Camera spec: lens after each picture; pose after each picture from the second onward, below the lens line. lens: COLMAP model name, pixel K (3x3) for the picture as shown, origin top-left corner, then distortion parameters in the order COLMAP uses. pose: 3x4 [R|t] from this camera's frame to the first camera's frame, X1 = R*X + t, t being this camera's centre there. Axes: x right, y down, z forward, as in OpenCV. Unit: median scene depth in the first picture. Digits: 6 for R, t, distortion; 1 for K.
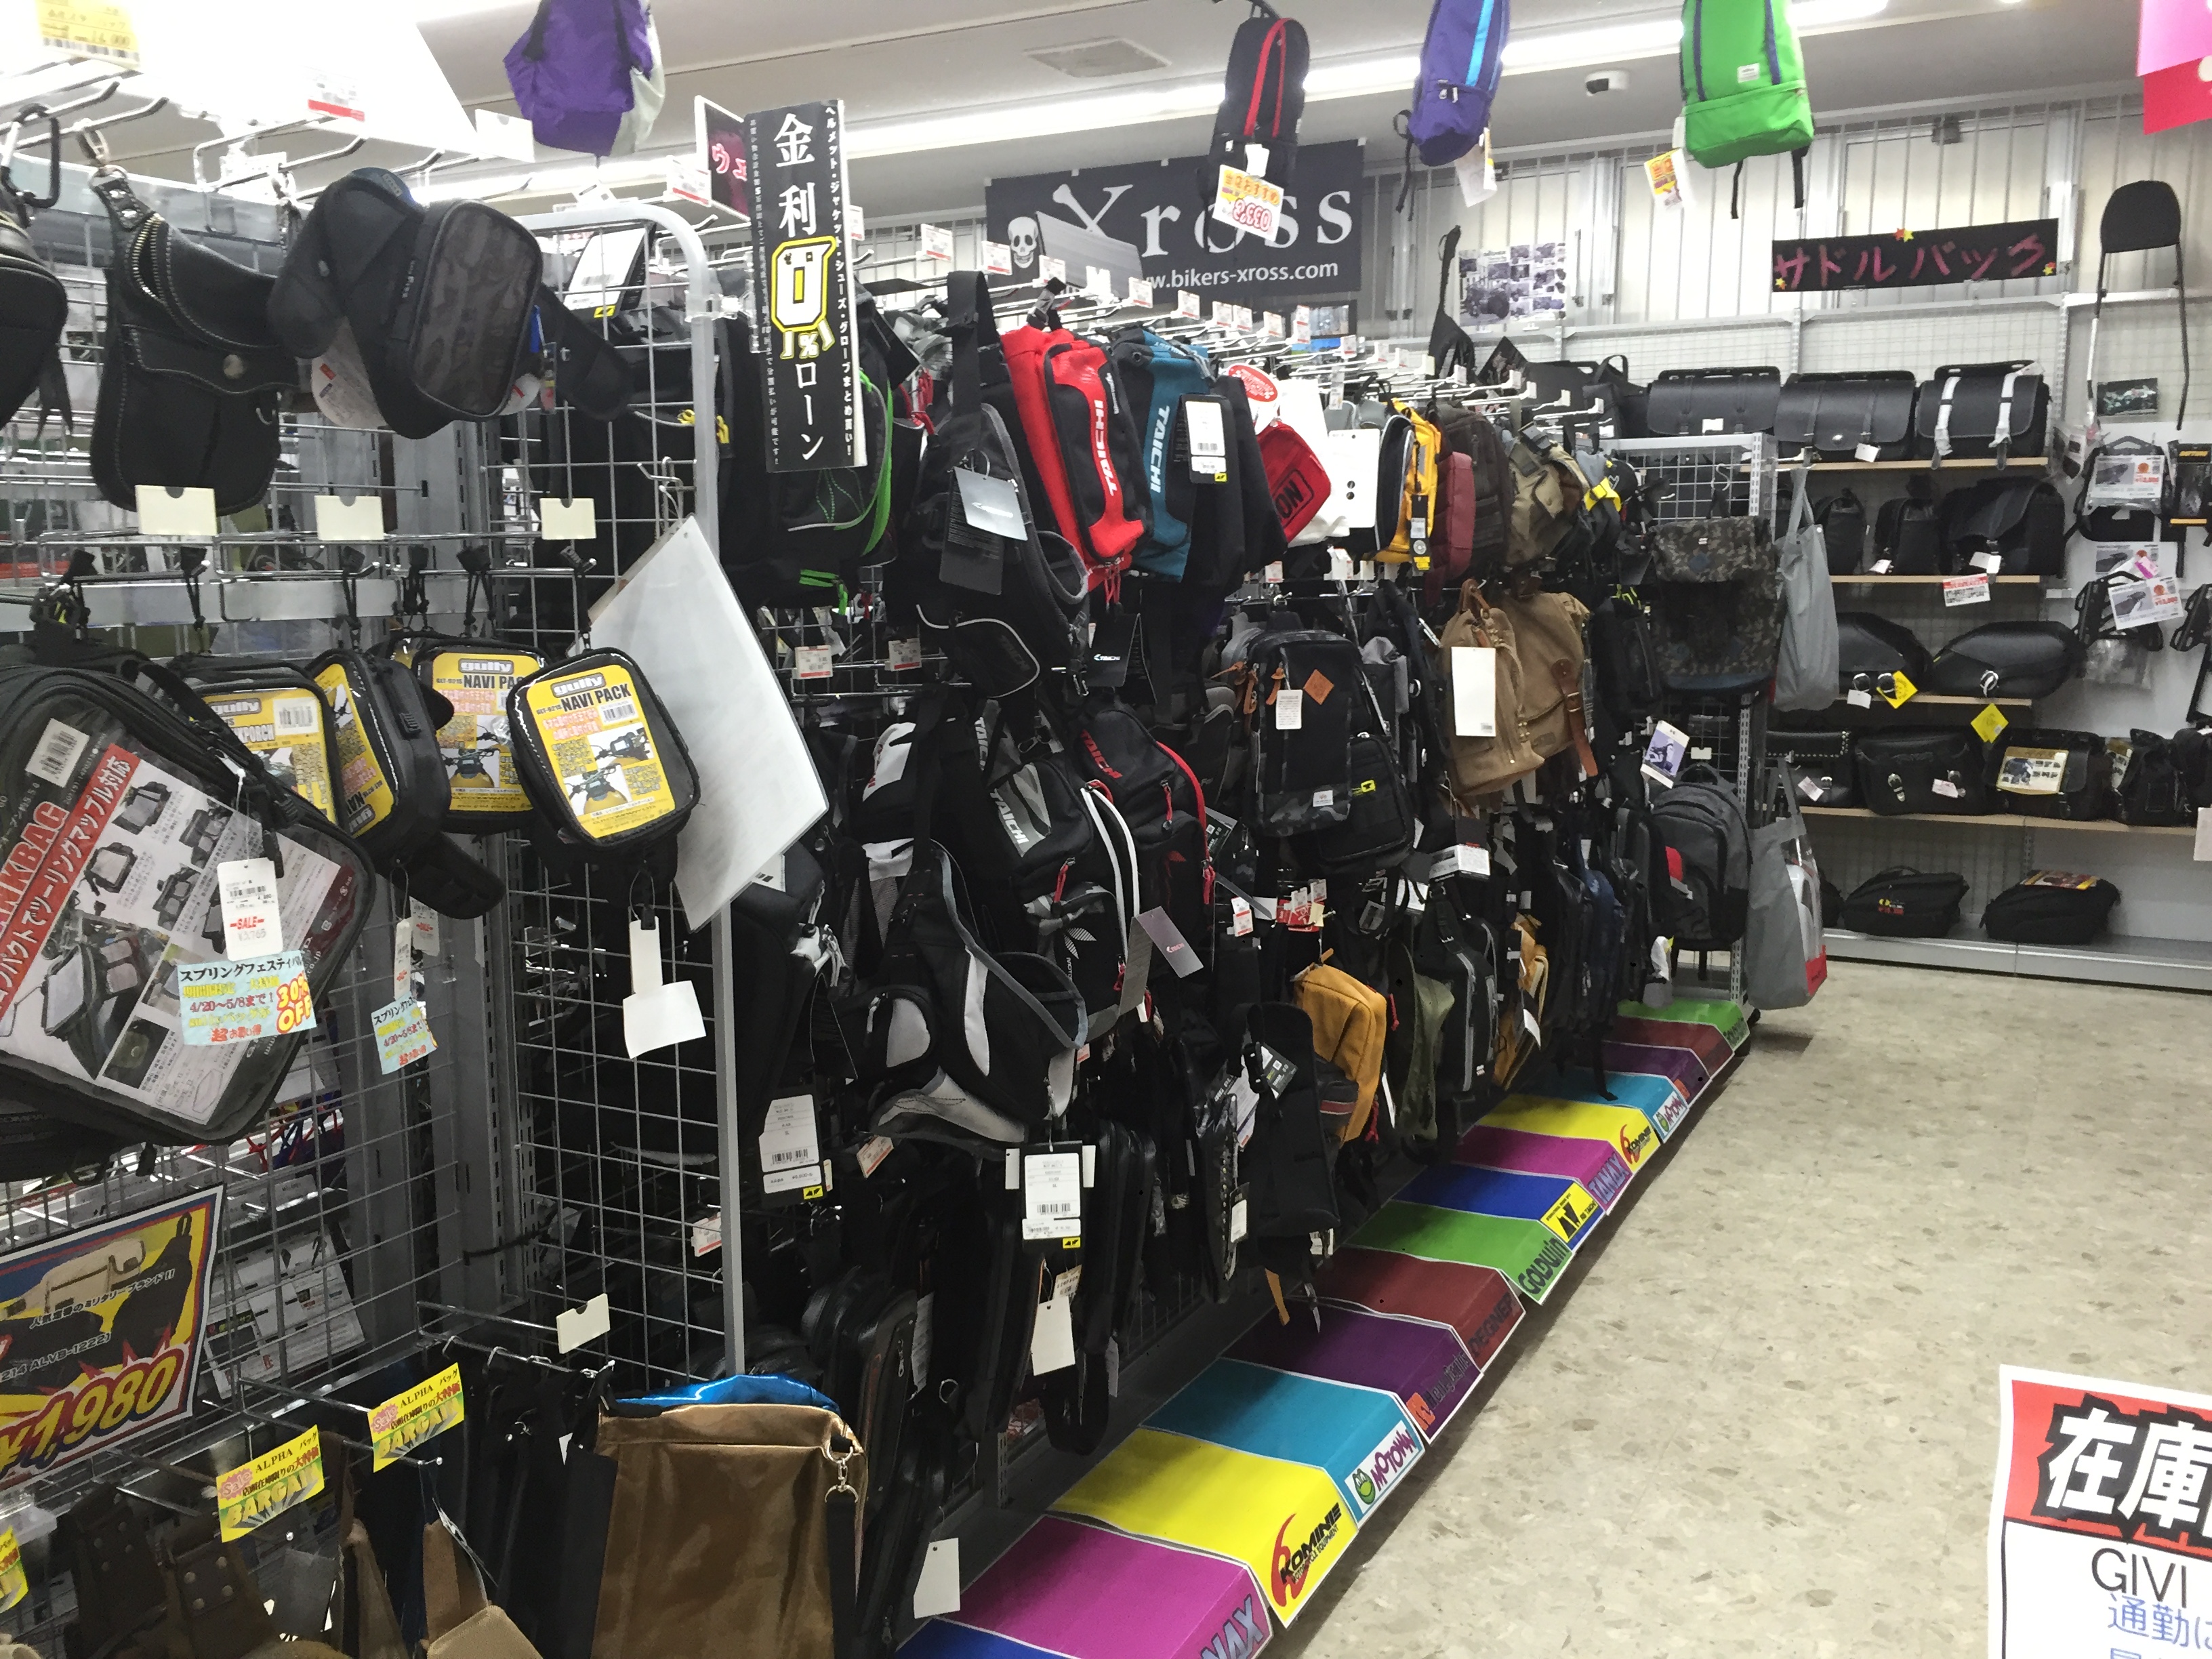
lens RADIAL K [[1906.9, 0, 1107.9], [0, 1906.9, 832.4], [0, 0, 1]] dist [0.060426, -0.084485]
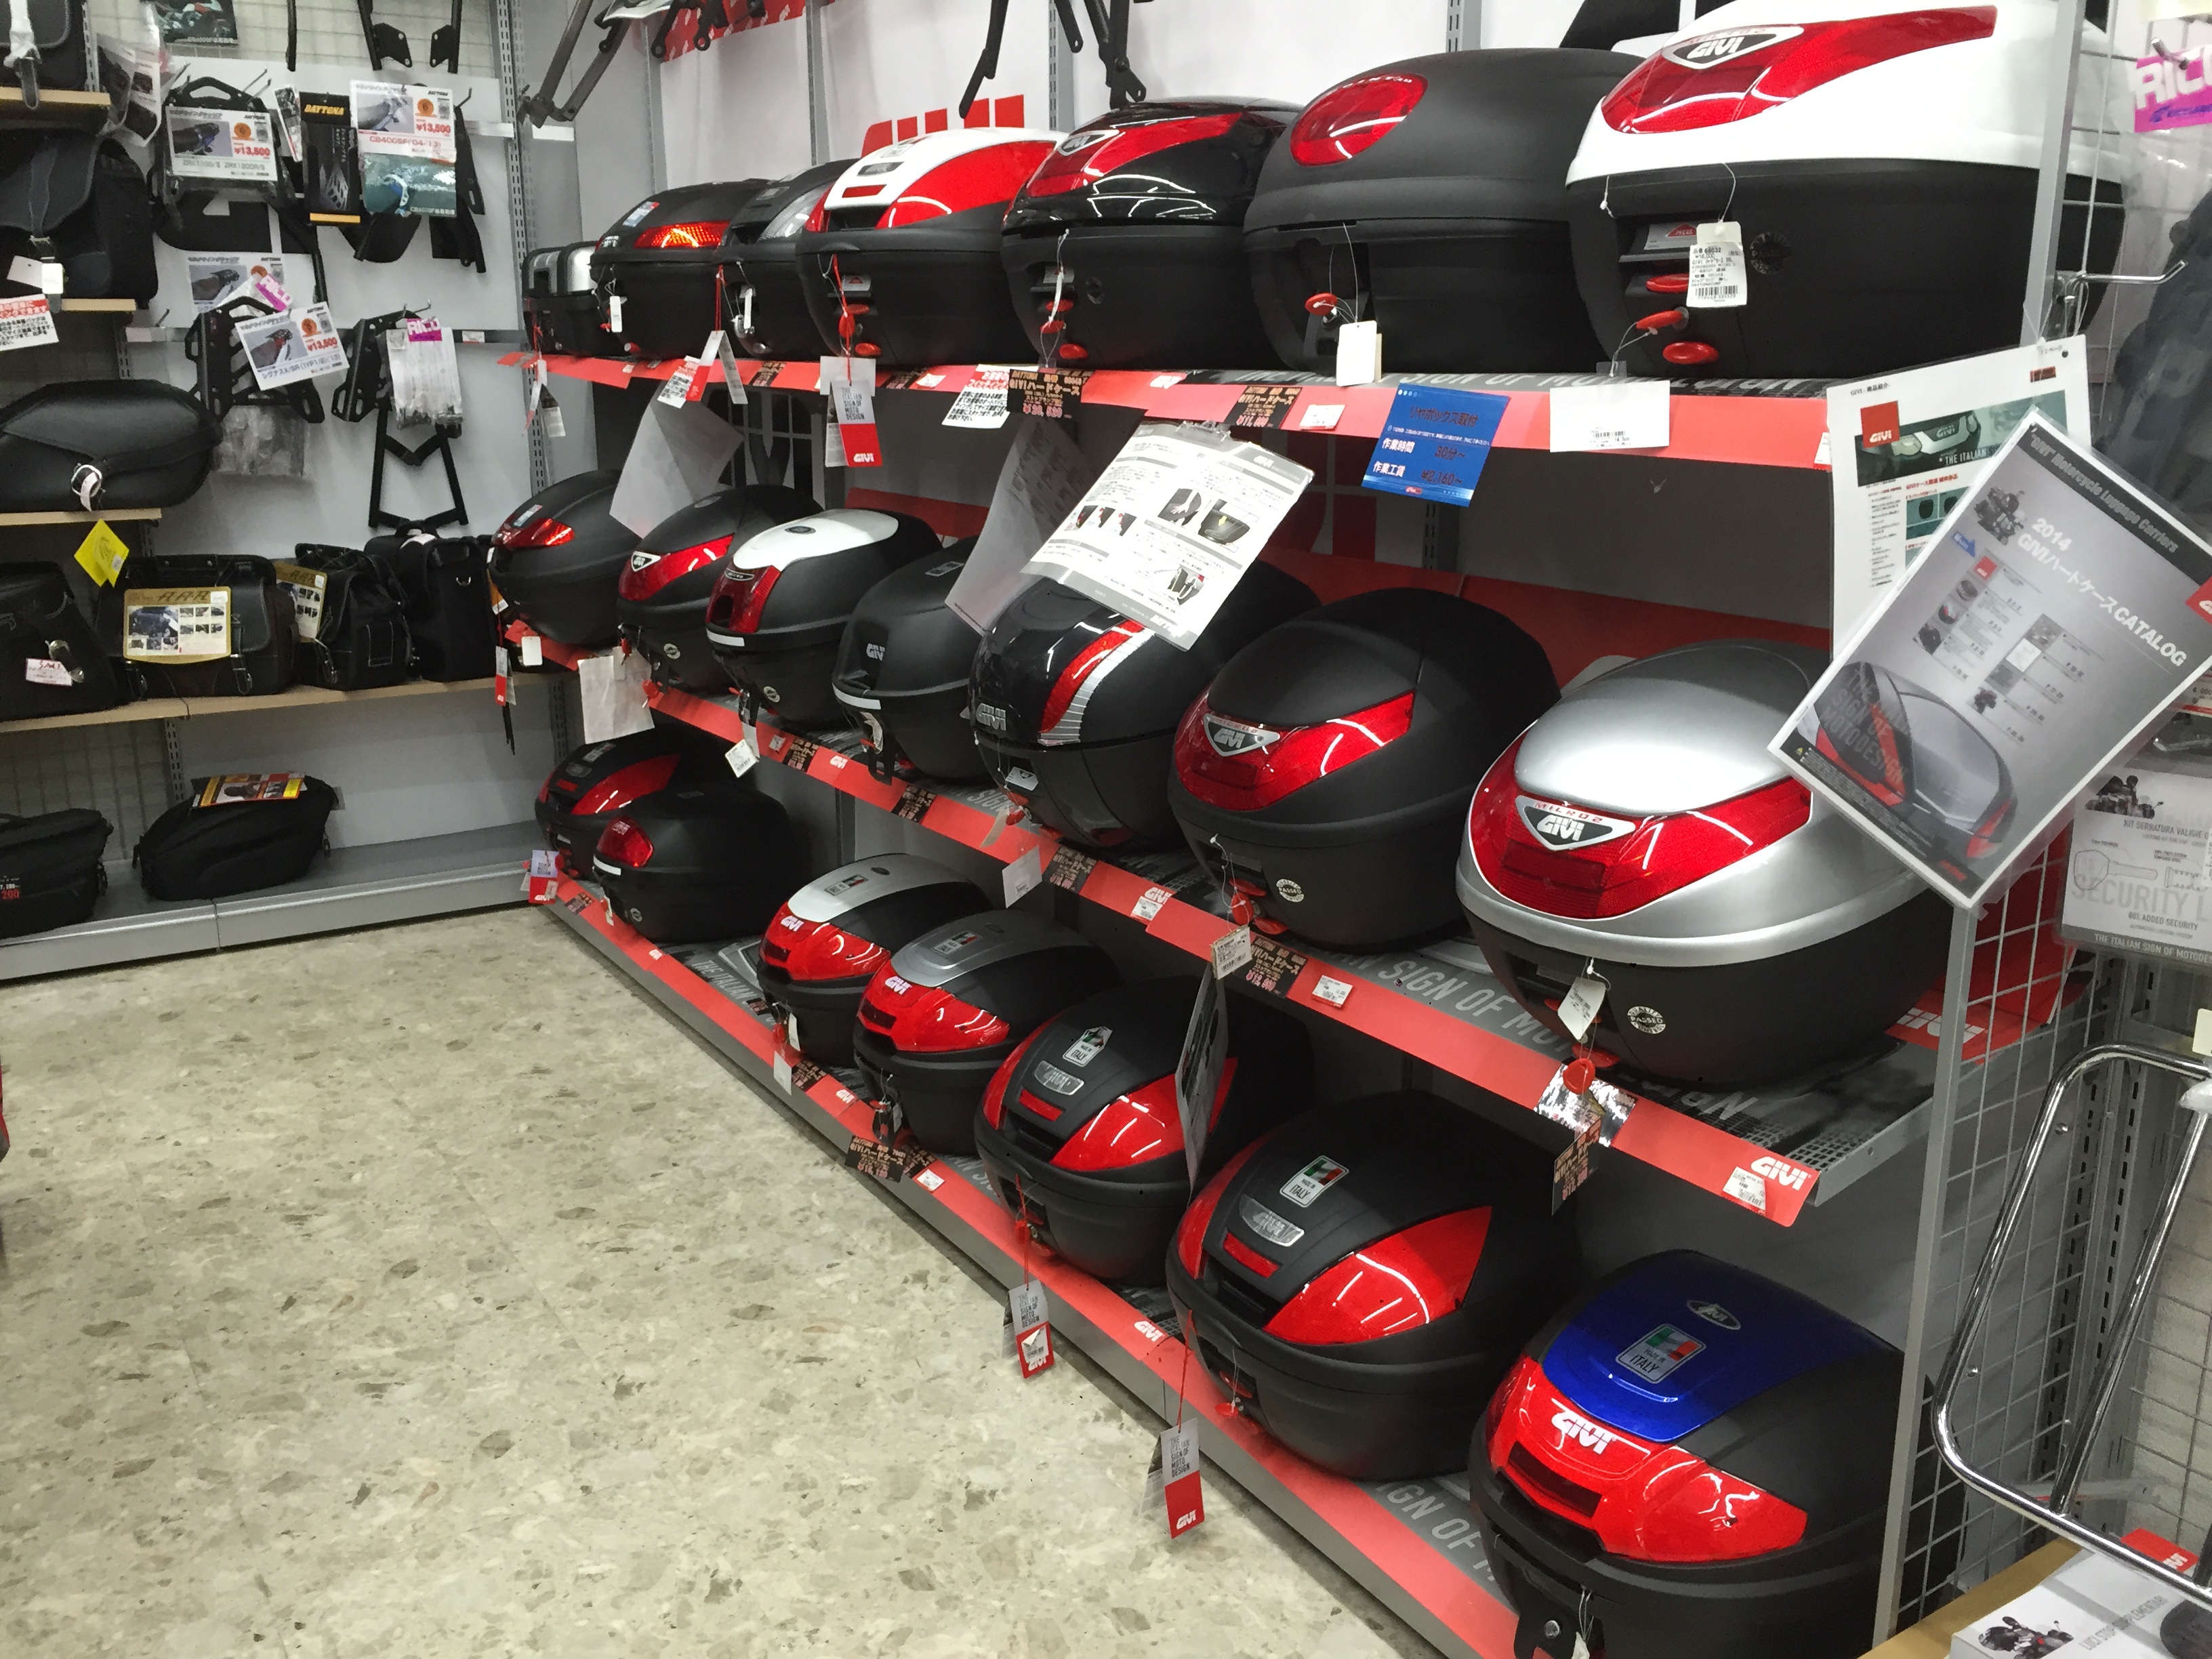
lens RADIAL K [[1906.9, 0, 1106.9], [0, 1906.9, 822.6], [0, 0, 1]] dist [0.060426, -0.084485]
pose [[0.491700, -0.206512, 0.845922, 0.091125], [0.129557, 0.978007, 0.163451, -0.032609], [-0.861073, 0.029226, 0.507642, 0.434268]]
